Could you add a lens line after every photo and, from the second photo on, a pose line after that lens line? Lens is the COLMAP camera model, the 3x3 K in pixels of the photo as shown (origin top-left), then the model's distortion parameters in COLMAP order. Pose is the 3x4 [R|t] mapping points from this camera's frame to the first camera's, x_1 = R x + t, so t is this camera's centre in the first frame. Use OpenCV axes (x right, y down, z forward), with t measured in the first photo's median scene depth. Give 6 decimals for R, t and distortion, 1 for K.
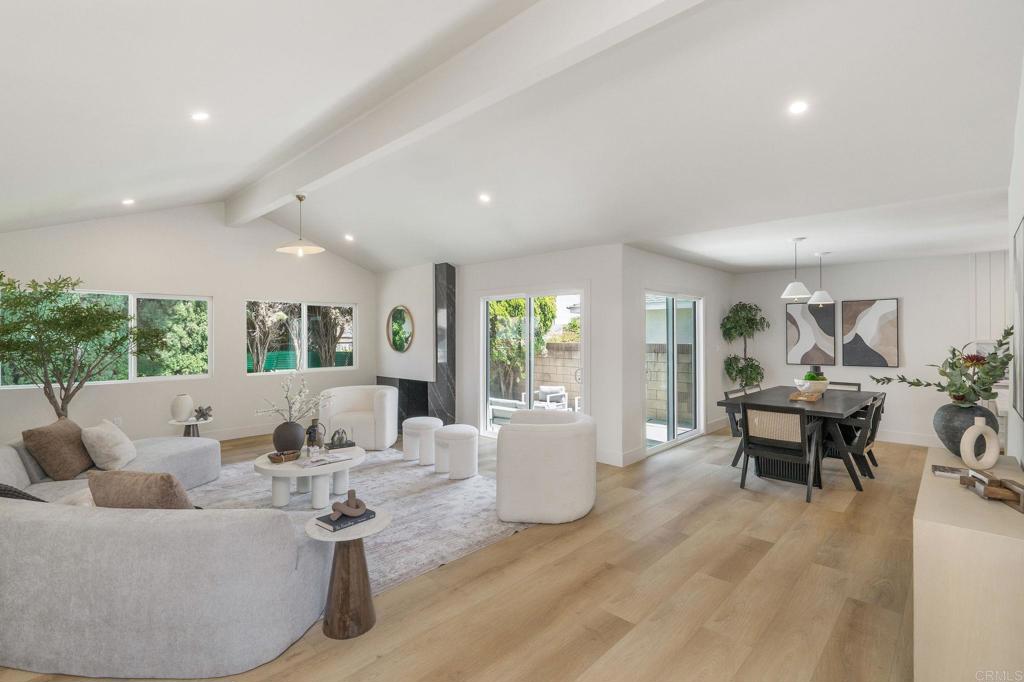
lens RADIAL K [[467.1, 0, 506.5], [0, 467.1, 338.0], [0, 0, 1]] dist [0.010437, -0.000590]
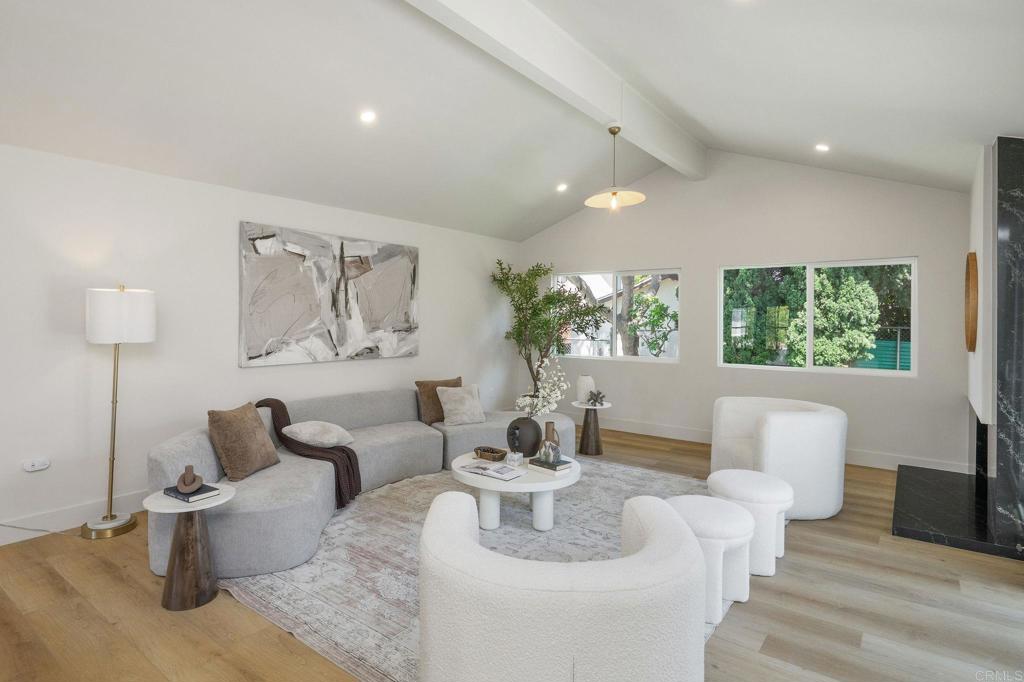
lens RADIAL K [[548.4, 0, 480.7], [0, 548.4, 315.8], [0, 0, 1]] dist [0.000793, 0.000458]
pose [[0.103359, 0.005729, -0.994628, 0.304855], [-0.011648, 0.999922, 0.004549, -0.002140], [0.994576, 0.011115, 0.103418, 0.508163]]
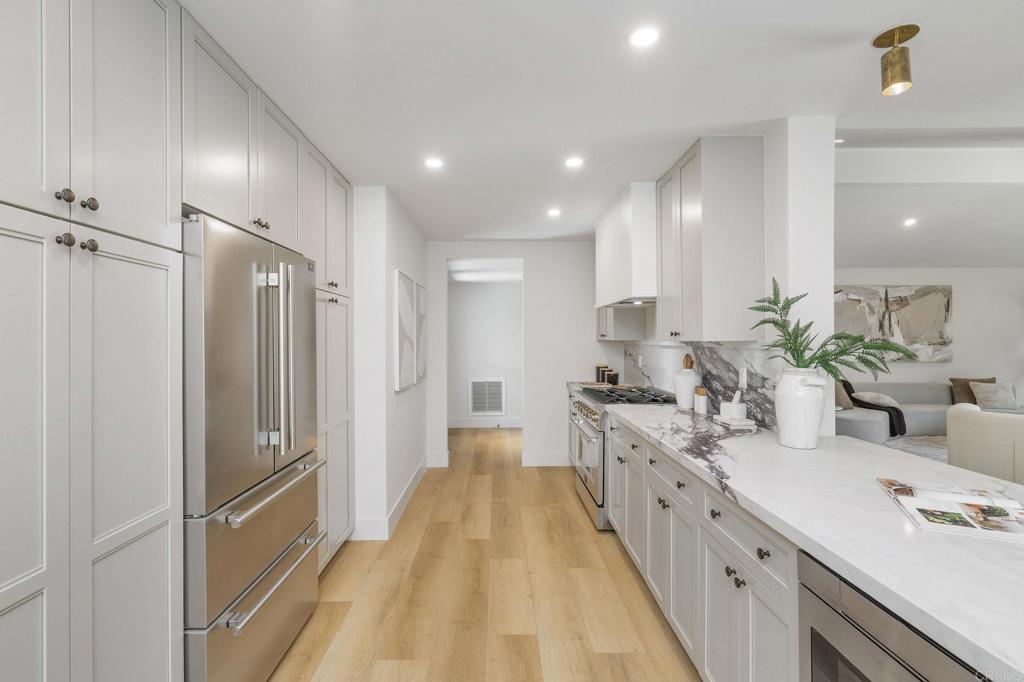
lens RADIAL K [[467.1, 0, 508.8], [0, 467.1, 344.0], [0, 0, 1]] dist [0.010437, -0.000590]
pose [[-0.700619, 0.015046, -0.713377, 0.889845], [0.007102, 0.999875, 0.014114, 0.004164], [0.713500, 0.004822, -0.700638, 0.530815]]
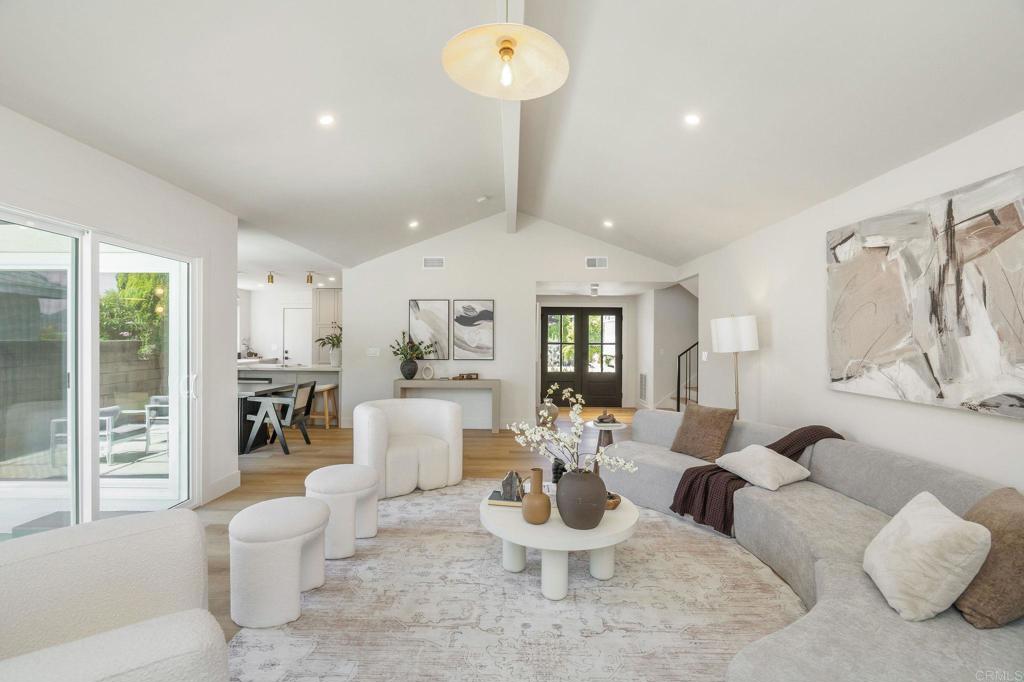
lens RADIAL K [[467.1, 0, 515.9], [0, 467.1, 341.2], [0, 0, 1]] dist [0.010437, -0.000590]
pose [[-0.693955, -0.003271, 0.720011, -0.509486], [-0.003914, 0.999992, 0.000771, 0.013829], [-0.720008, -0.002283, -0.693962, 0.903636]]
